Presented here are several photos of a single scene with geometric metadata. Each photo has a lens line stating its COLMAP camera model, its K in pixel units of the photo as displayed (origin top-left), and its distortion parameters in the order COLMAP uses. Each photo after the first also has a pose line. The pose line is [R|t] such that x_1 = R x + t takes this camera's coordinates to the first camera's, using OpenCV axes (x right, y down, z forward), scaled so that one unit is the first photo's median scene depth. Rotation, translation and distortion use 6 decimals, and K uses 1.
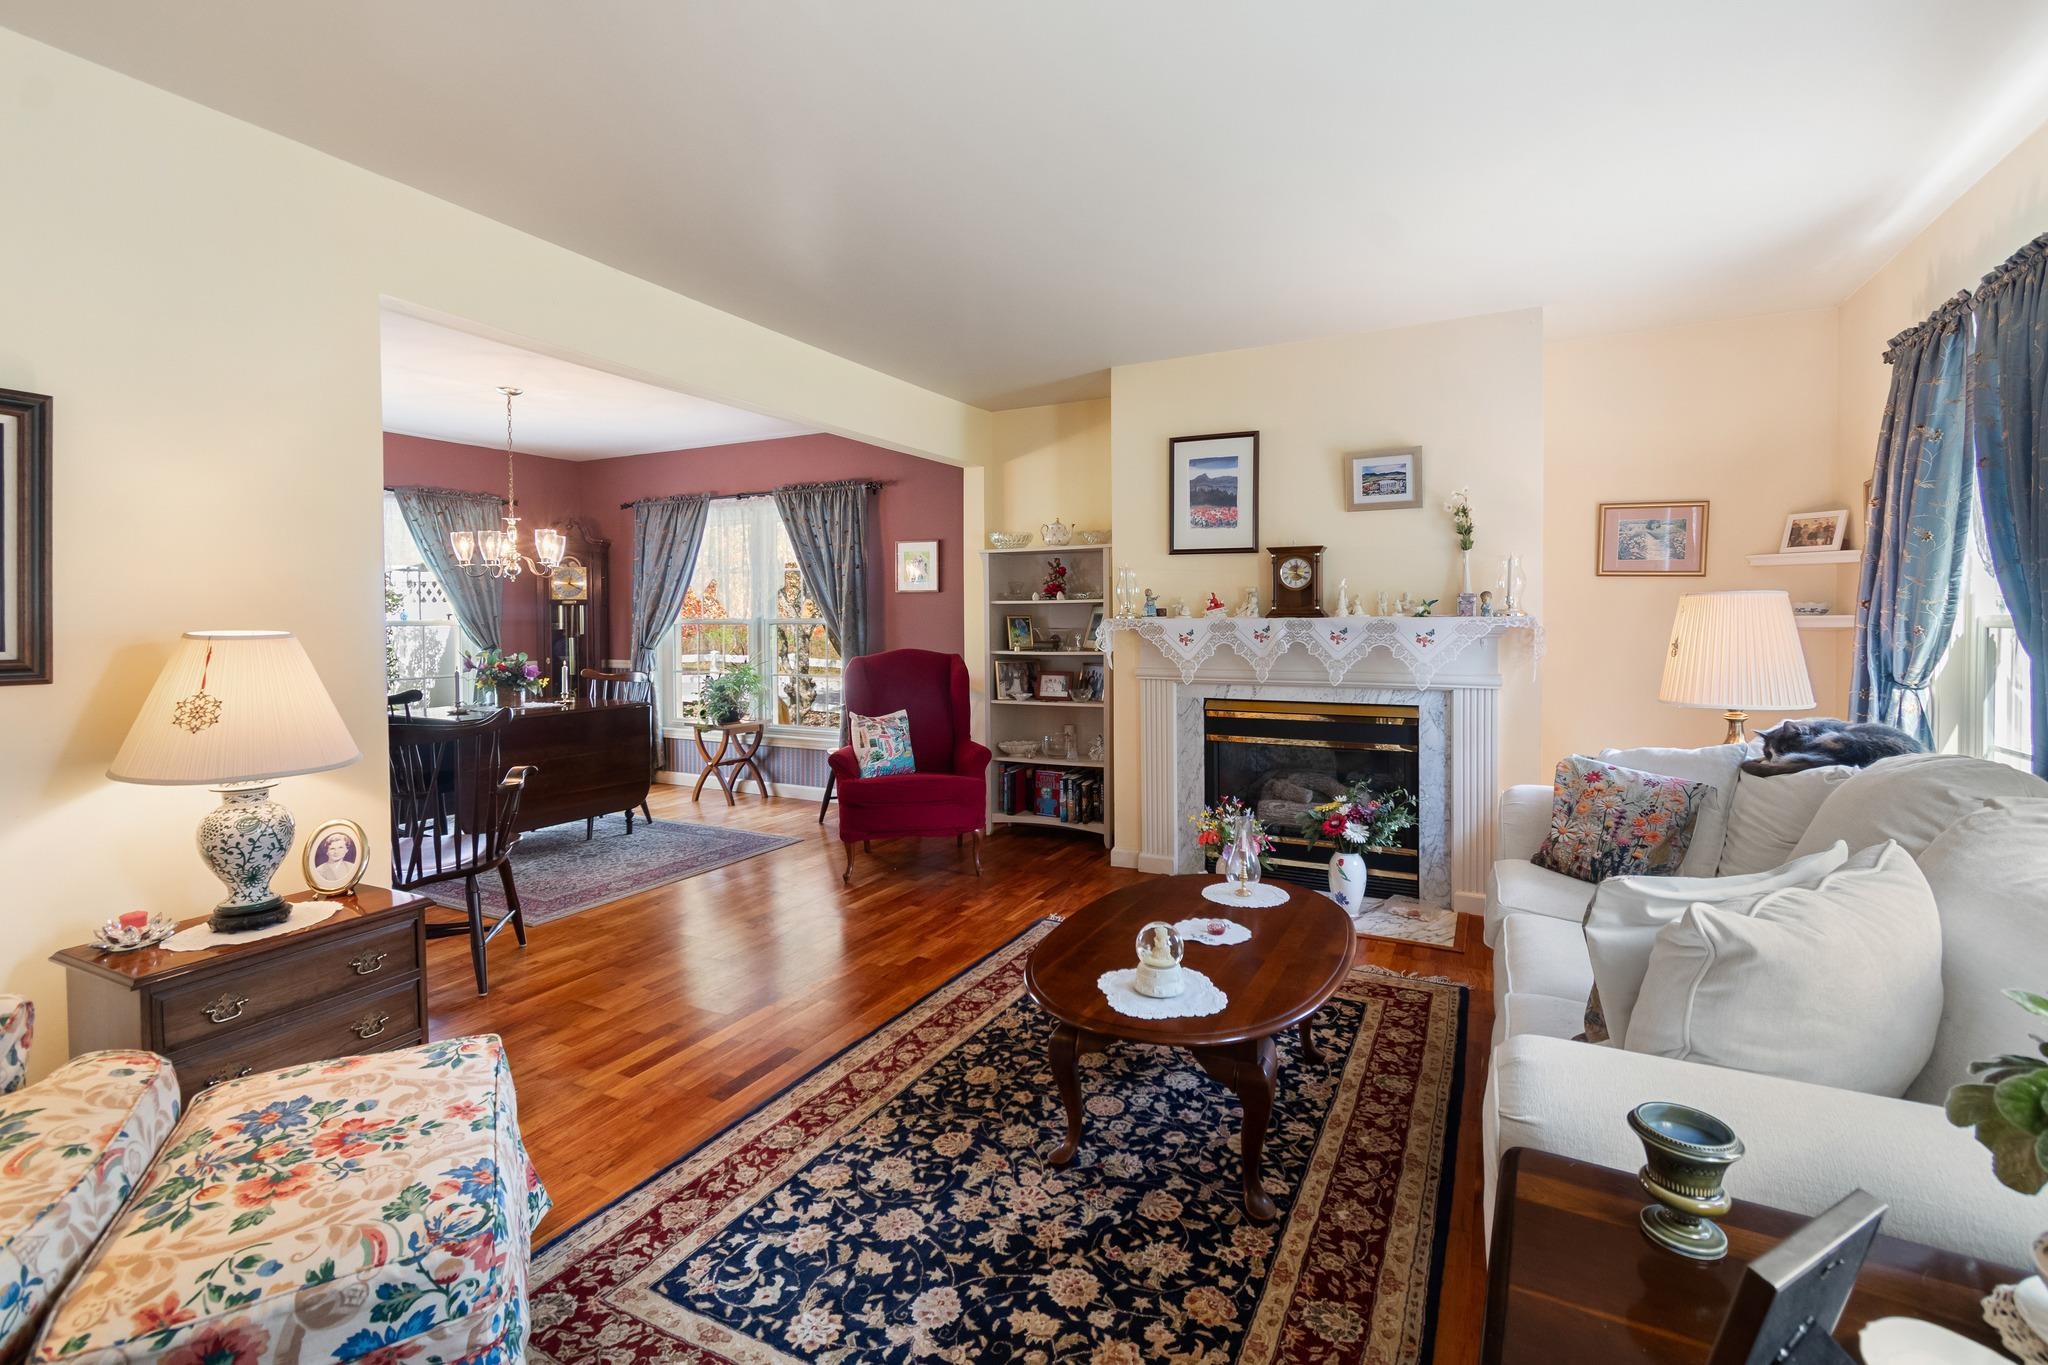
lens RADIAL K [[922.5, 0, 988.7], [0, 922.5, 620.6], [0, 0, 1]] dist [0.002427, -0.001734]
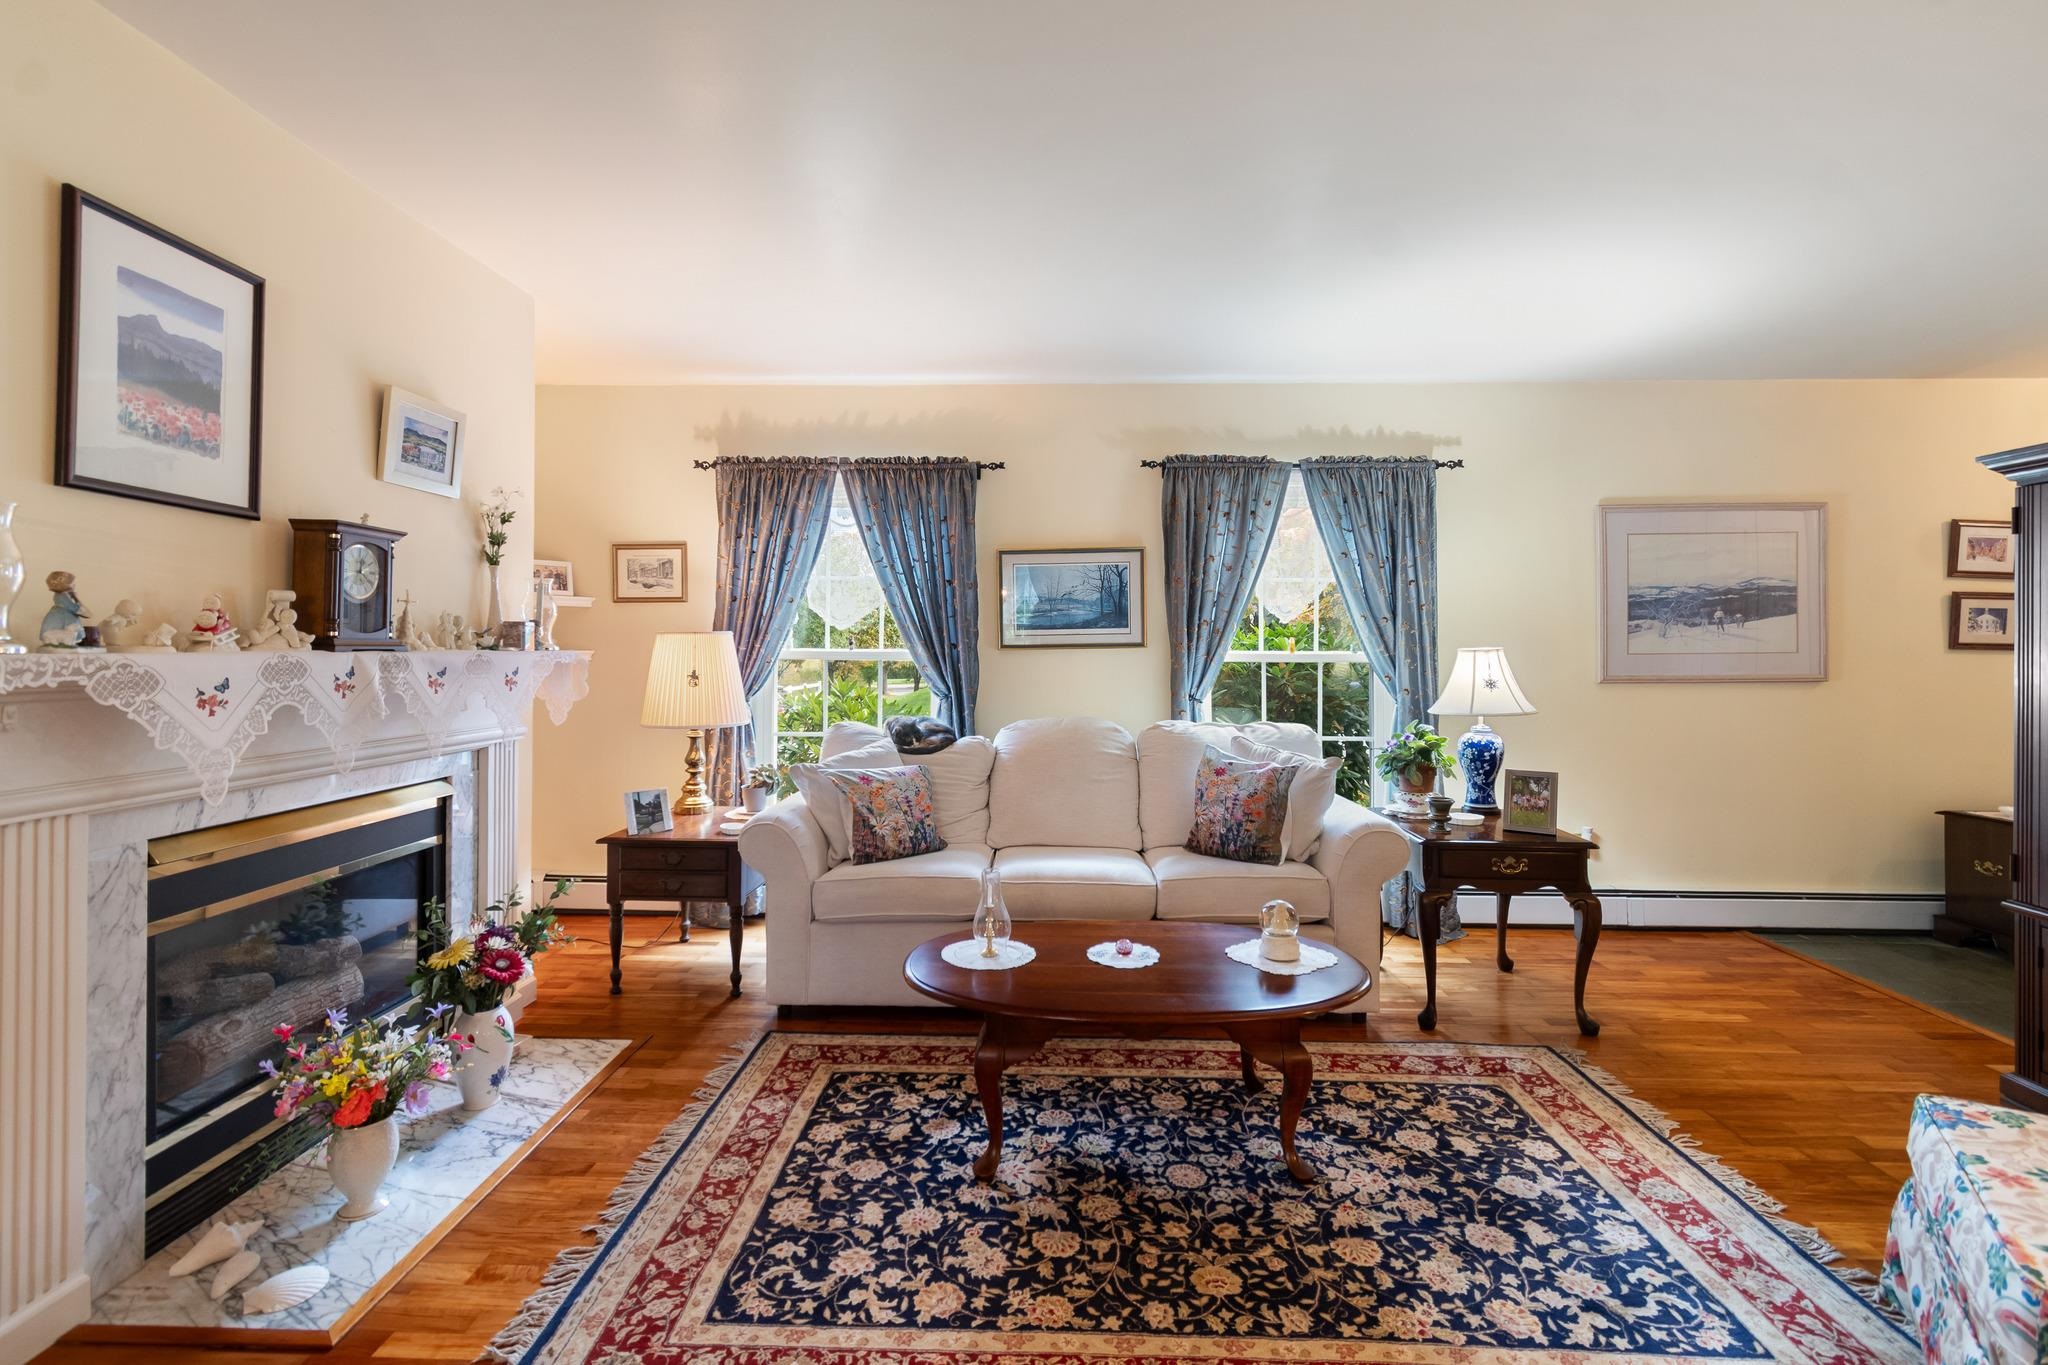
lens RADIAL K [[922.5, 0, 1040.2], [0, 922.5, 635.3], [0, 0, 1]] dist [0.002427, -0.001734]
pose [[-0.476266, 0.017048, 0.879136, -0.533766], [-0.001023, 0.999801, -0.019943, -0.003531], [-0.879300, -0.010397, -0.476154, 1.327085]]
